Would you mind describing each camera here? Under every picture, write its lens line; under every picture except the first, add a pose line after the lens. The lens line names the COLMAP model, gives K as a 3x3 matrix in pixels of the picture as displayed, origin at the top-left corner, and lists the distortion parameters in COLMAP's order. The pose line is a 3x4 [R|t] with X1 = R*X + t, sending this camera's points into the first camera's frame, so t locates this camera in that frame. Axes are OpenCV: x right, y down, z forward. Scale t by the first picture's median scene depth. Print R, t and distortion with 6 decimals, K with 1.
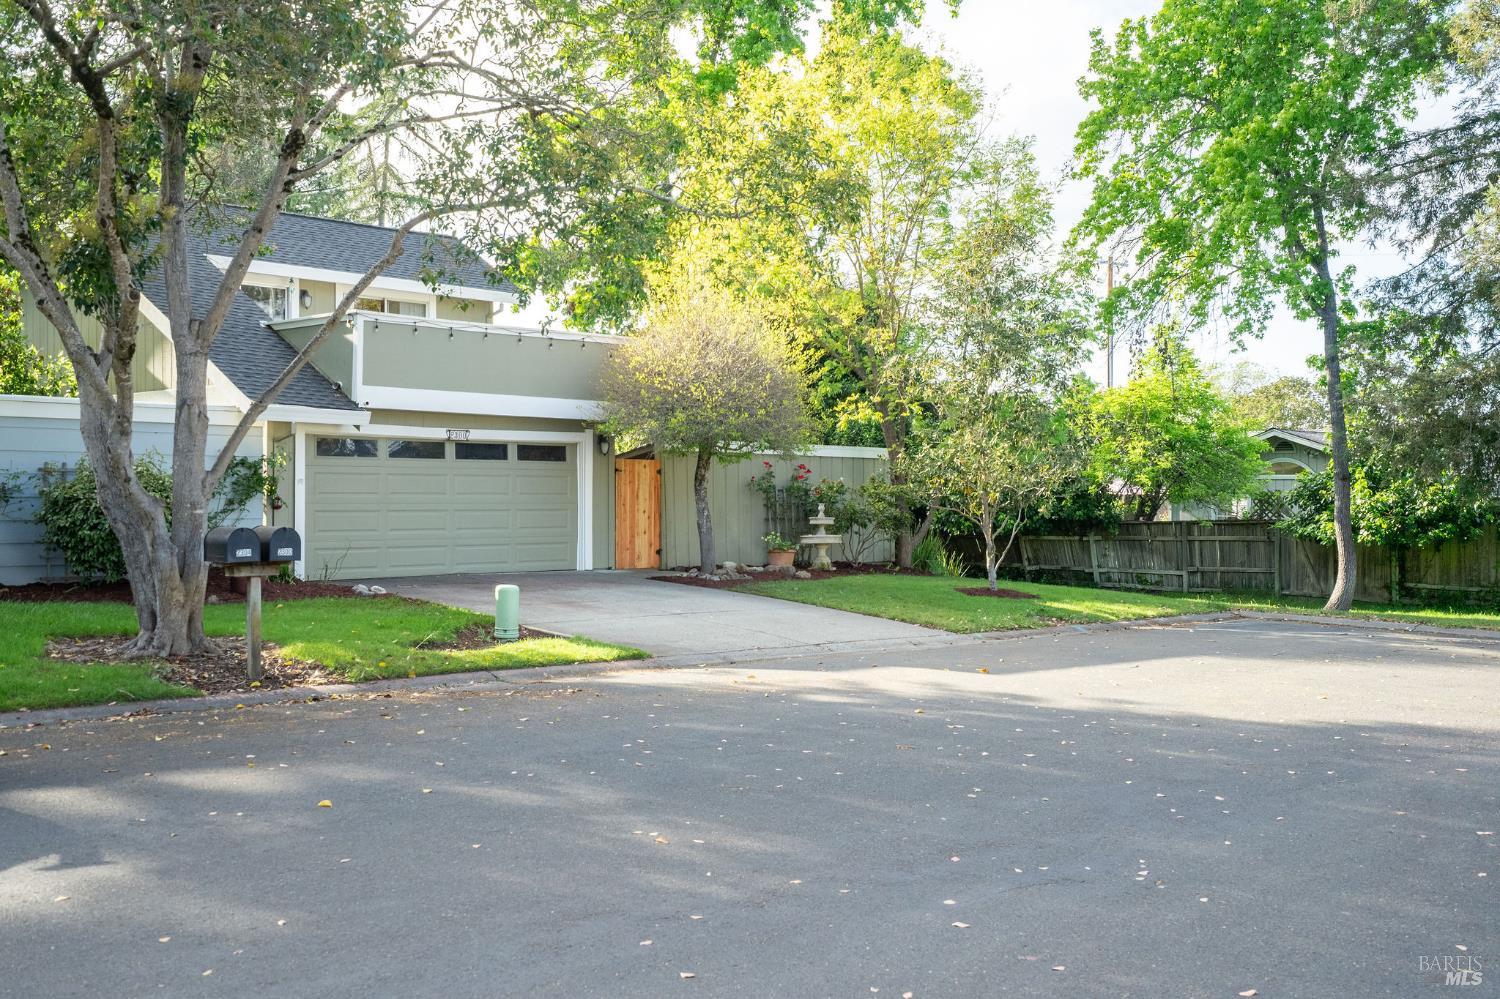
lens RADIAL K [[1545.8, 0, 750.7], [0, 1545.8, 503.7], [0, 0, 1]] dist [0.082323, 0.000000]
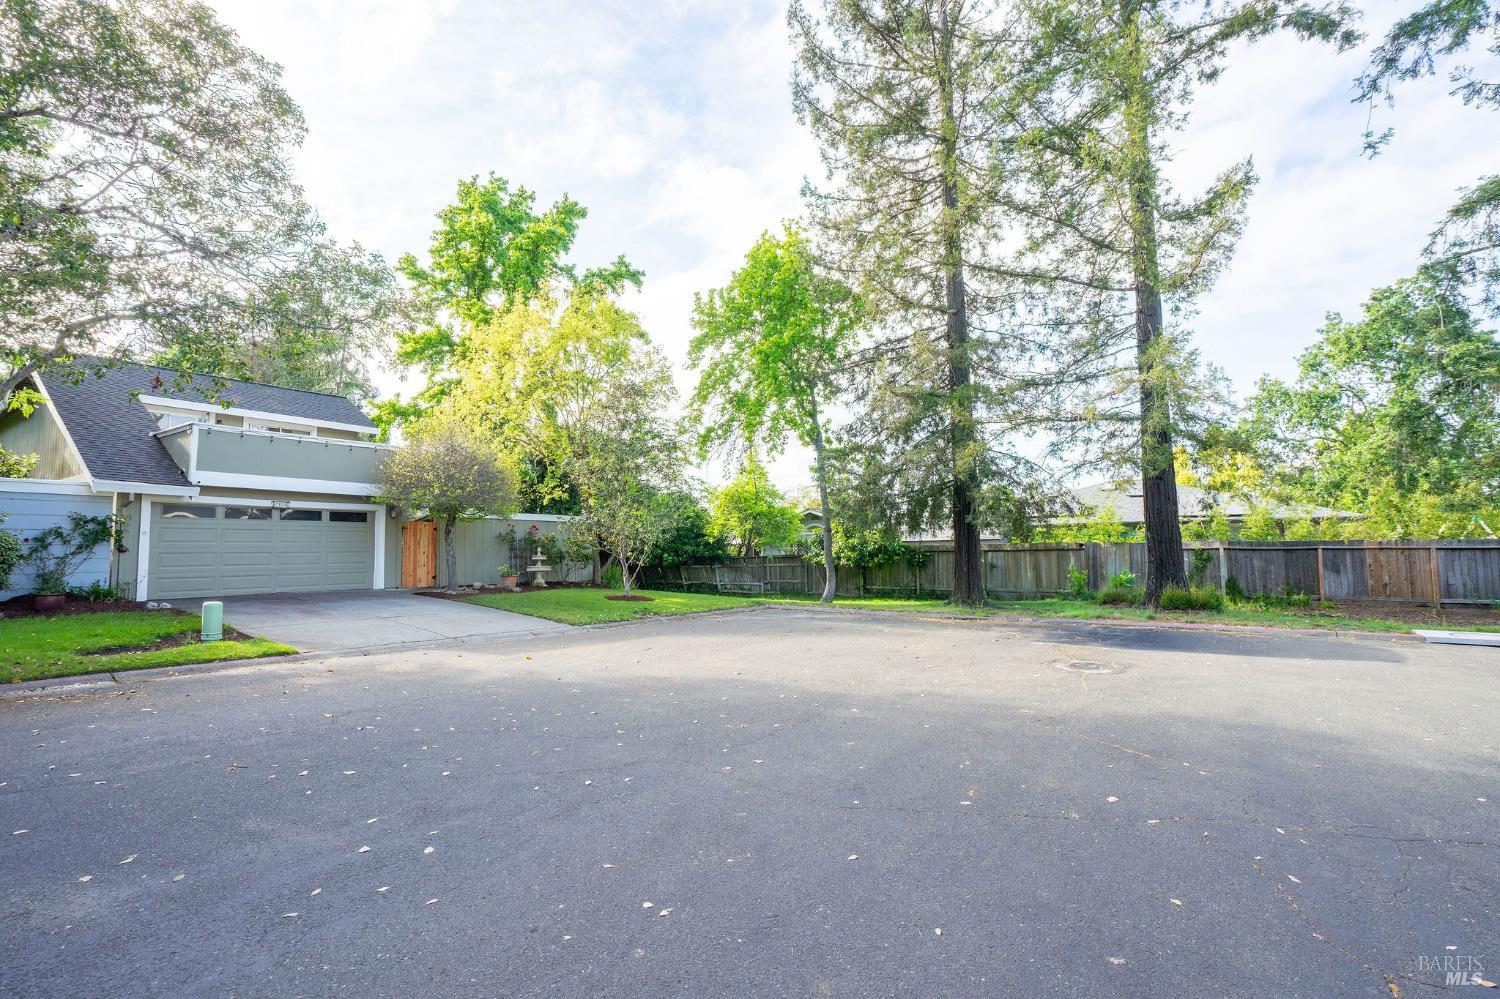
lens RADIAL K [[721.9, 0, 747.1], [0, 721.9, 490.7], [0, 0, 1]] dist [-0.031476, 0.000824]
pose [[0.982204, 0.003041, 0.187794, 0.122287], [0.013331, 0.996218, -0.085856, 0.008716], [-0.187345, 0.086831, 0.978449, 0.171798]]
